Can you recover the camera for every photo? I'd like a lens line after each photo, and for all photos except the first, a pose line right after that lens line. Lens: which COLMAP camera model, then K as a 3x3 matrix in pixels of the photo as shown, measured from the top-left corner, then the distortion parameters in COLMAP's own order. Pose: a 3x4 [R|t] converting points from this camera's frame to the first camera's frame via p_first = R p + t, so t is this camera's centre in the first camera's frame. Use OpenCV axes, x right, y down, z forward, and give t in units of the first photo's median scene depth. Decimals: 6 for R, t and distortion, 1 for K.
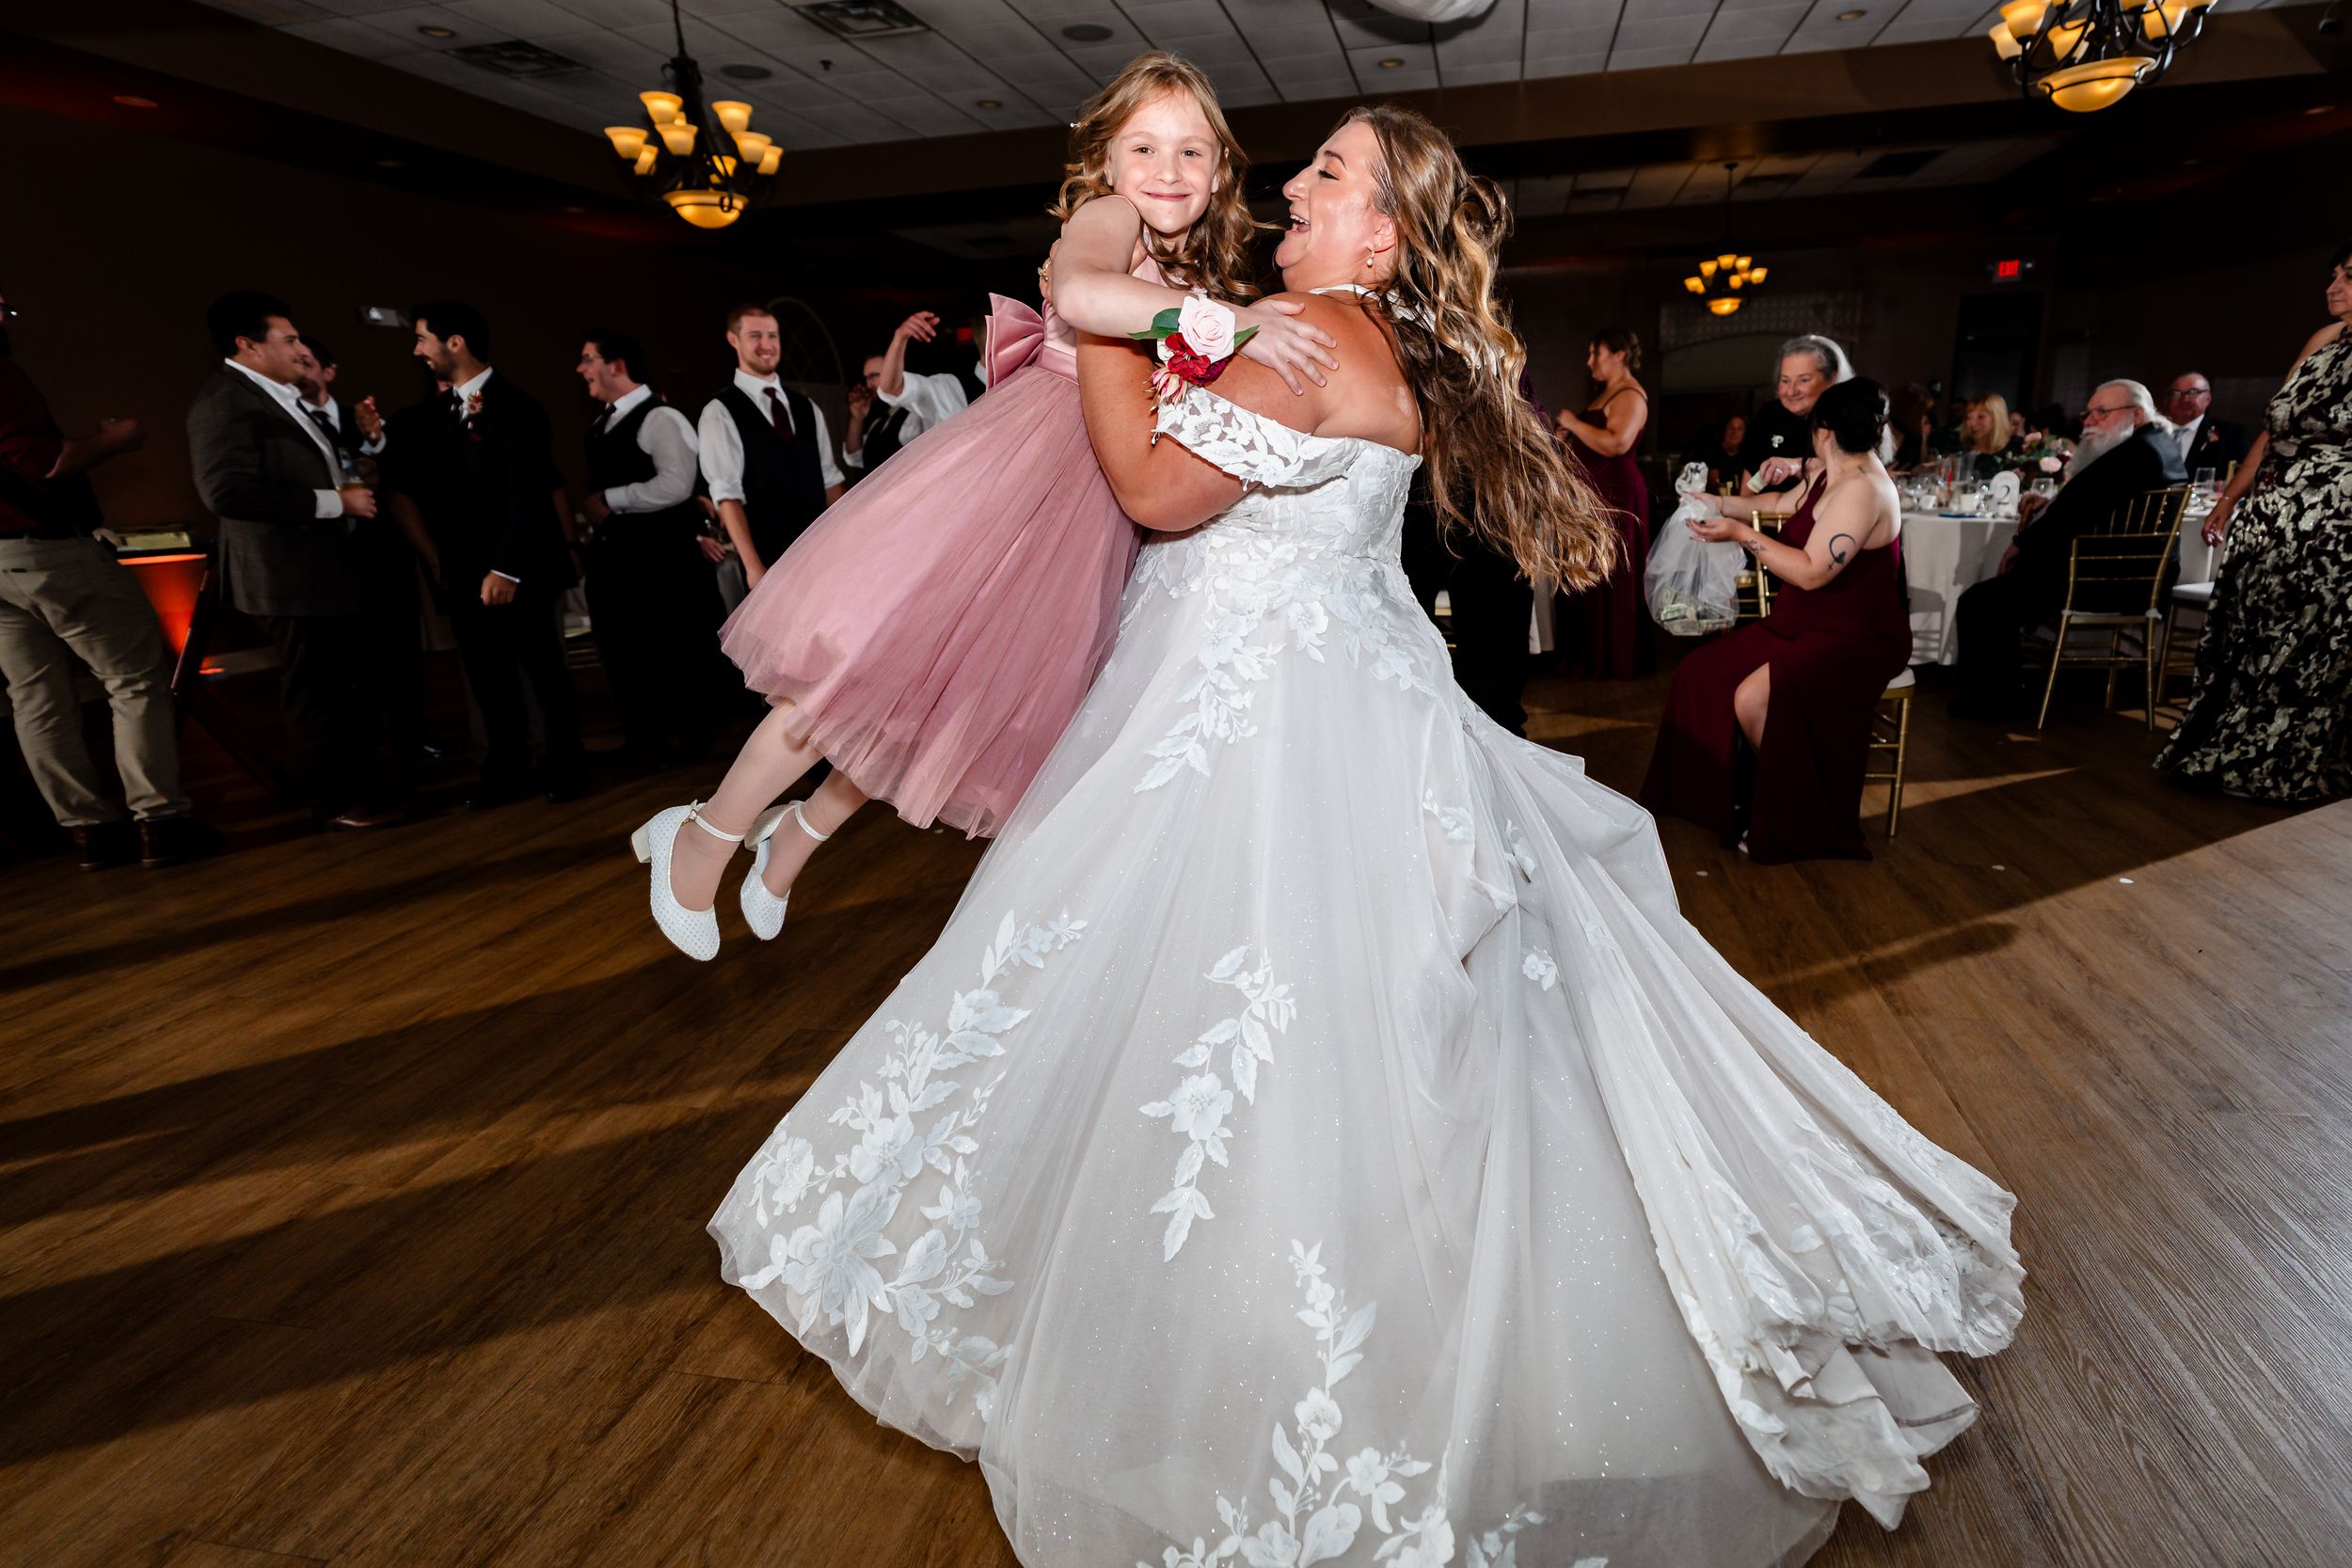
lens RADIAL K [[1163.7, 0, 1286.5], [0, 1163.7, 747.3], [0, 0, 1]] dist [0.000301, 0.000241]
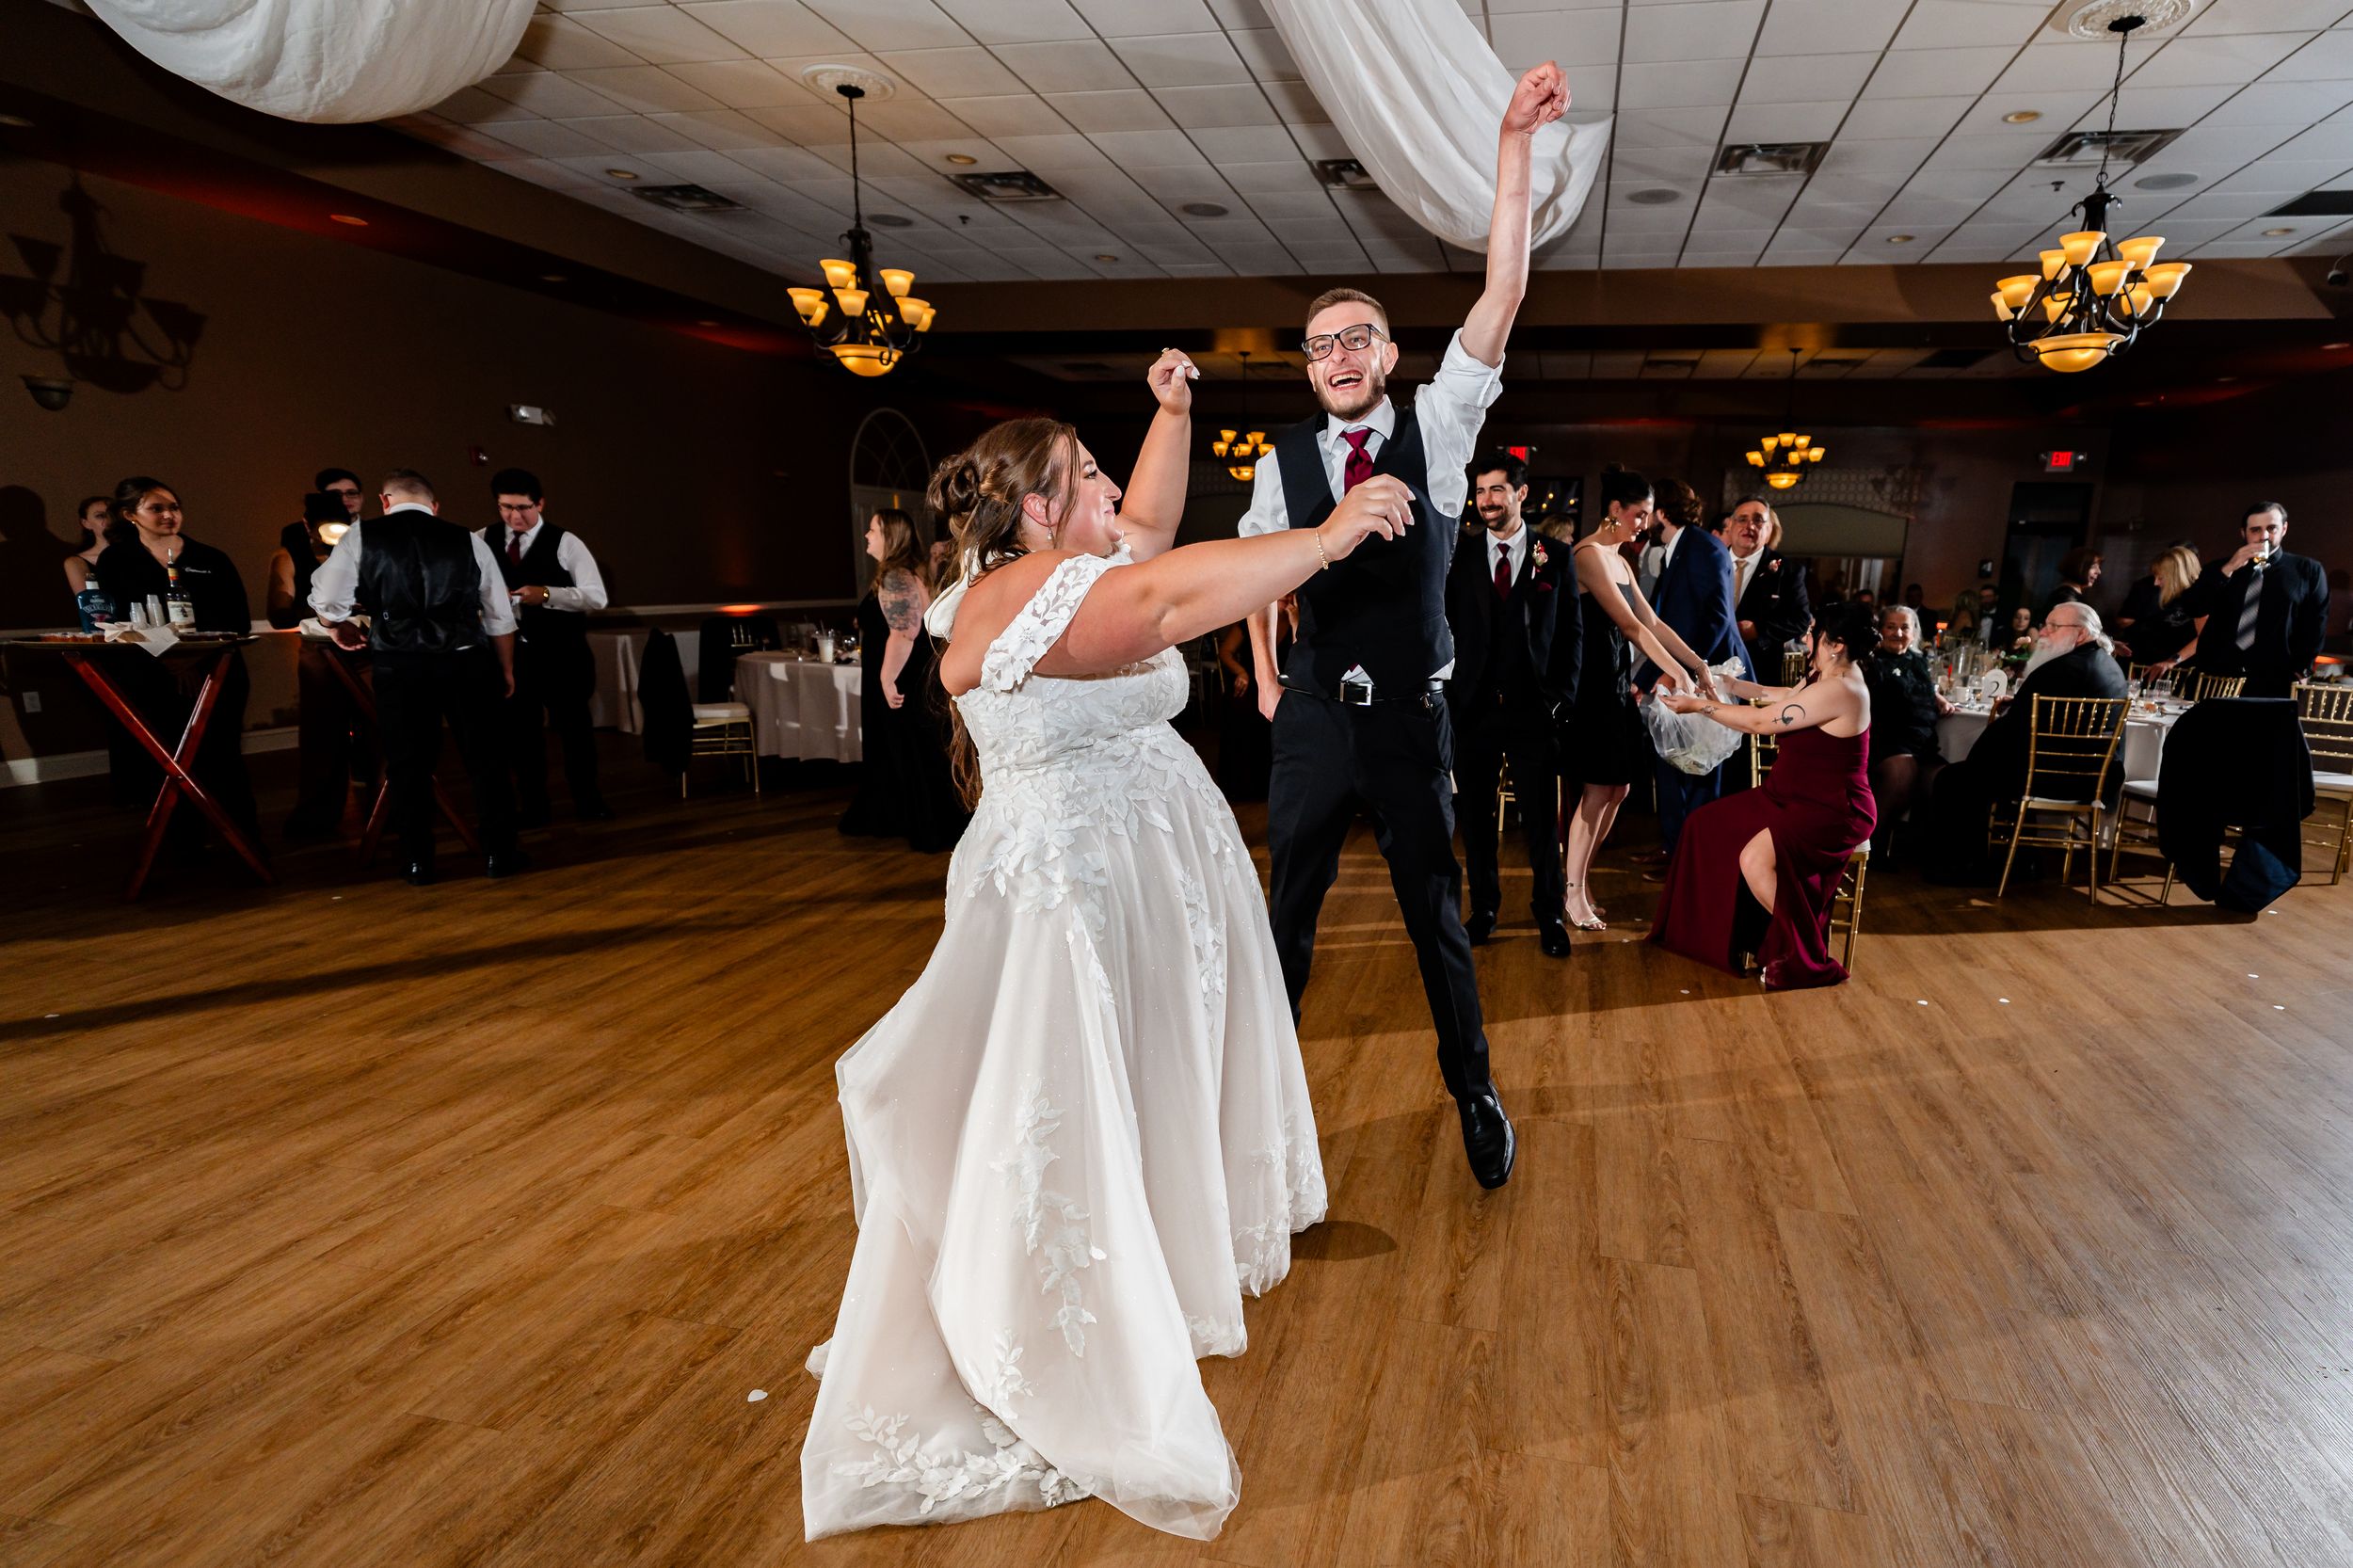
lens RADIAL K [[1204.8, 0, 1326.7], [0, 1204.8, 838.3], [0, 0, 1]] dist [-0.001354, 0.000849]
pose [[0.997692, 0.067767, -0.004375, -0.015579], [-0.067867, 0.997258, -0.029522, 0.005748], [0.002362, 0.029751, 0.999555, -0.164356]]
